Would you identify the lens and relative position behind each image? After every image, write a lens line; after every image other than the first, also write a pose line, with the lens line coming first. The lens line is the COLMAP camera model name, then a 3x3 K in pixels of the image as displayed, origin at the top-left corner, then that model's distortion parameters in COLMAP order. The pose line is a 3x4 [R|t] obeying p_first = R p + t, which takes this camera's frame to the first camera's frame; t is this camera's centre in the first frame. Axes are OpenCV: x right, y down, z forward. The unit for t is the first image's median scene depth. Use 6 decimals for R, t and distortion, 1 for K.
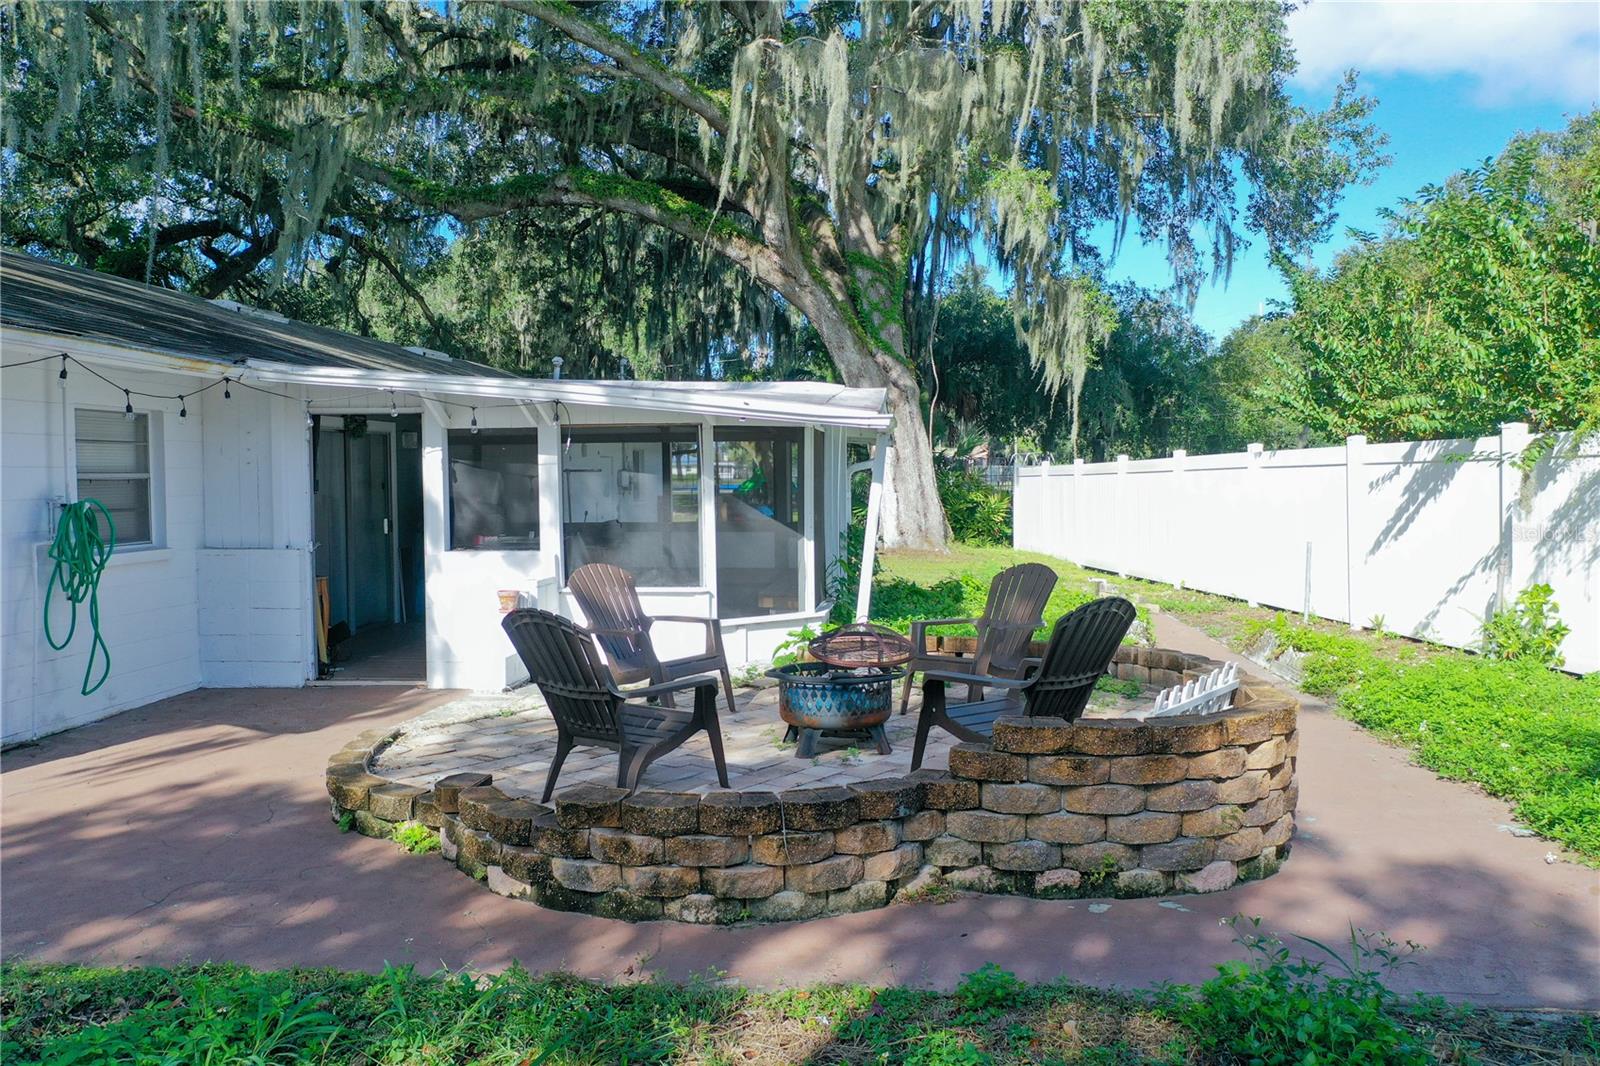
lens RADIAL K [[1274.1, 0, 800.4], [0, 1274.1, 532.2], [0, 0, 1]] dist [0.009446, -0.008142]
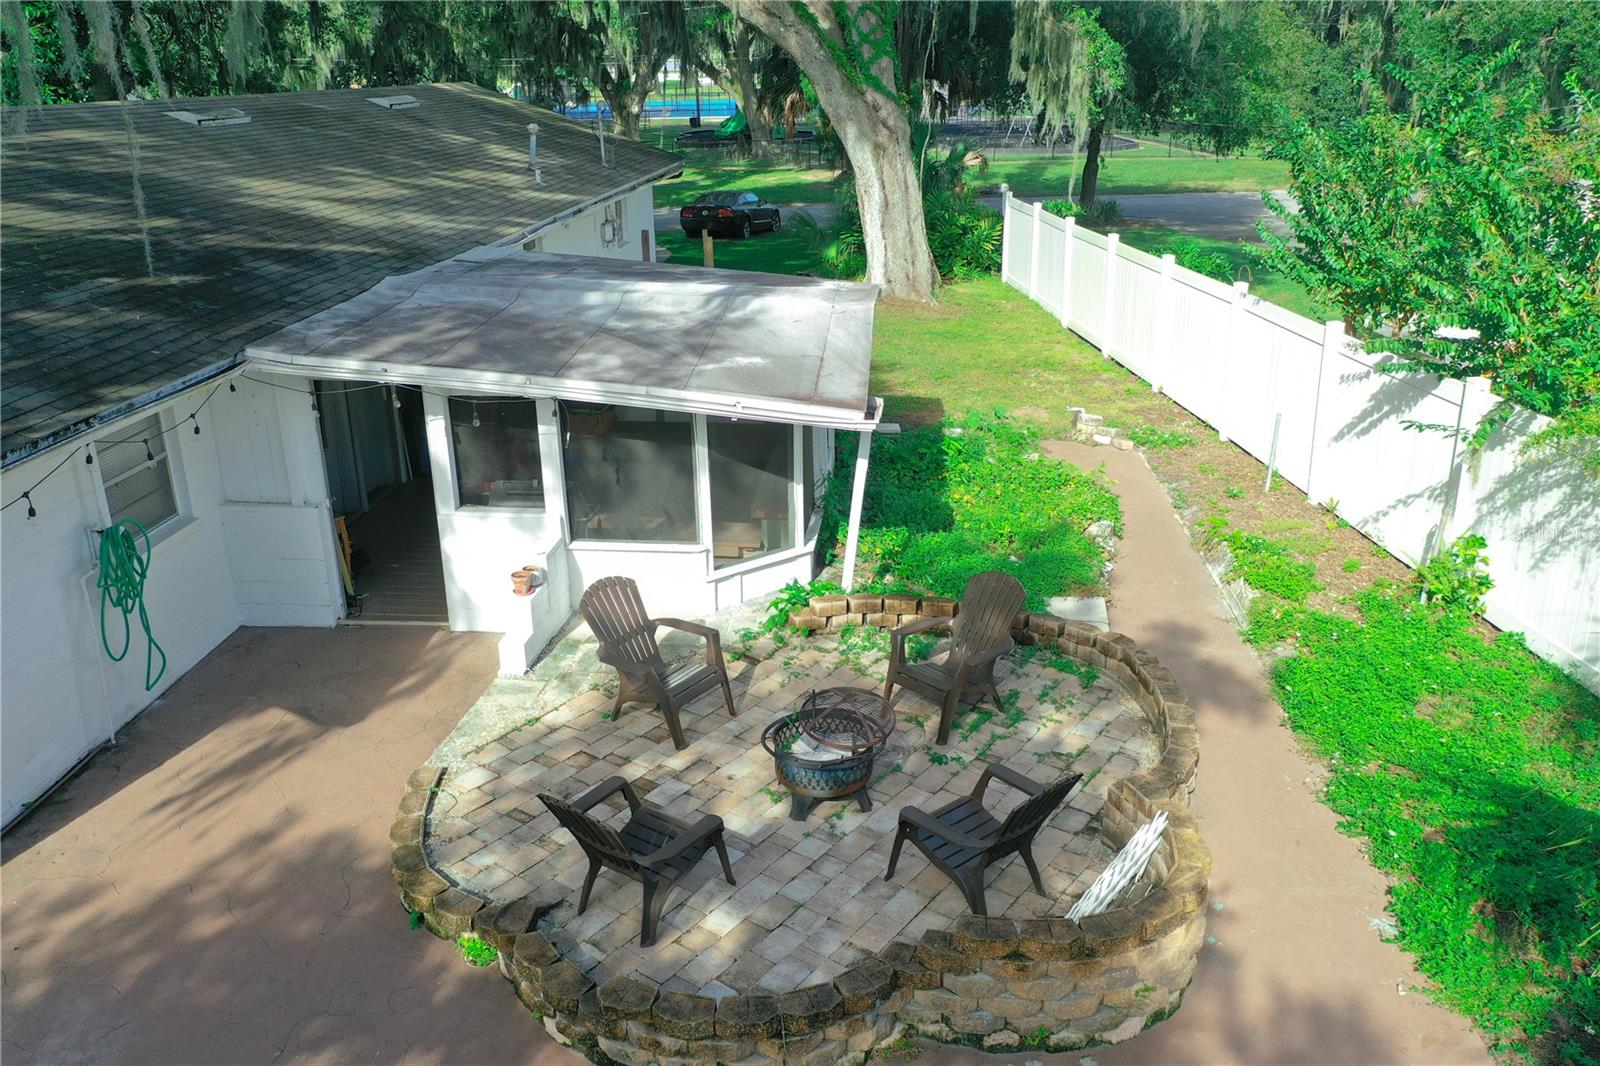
lens RADIAL K [[1274.1, 0, 801.2], [0, 1274.1, 536.1], [0, 0, 1]] dist [0.009446, -0.008142]
pose [[0.999918, -0.008675, 0.009429, -0.001347], [0.005335, 0.950982, 0.309199, -0.295403], [-0.011649, -0.309123, 0.950951, -0.019309]]
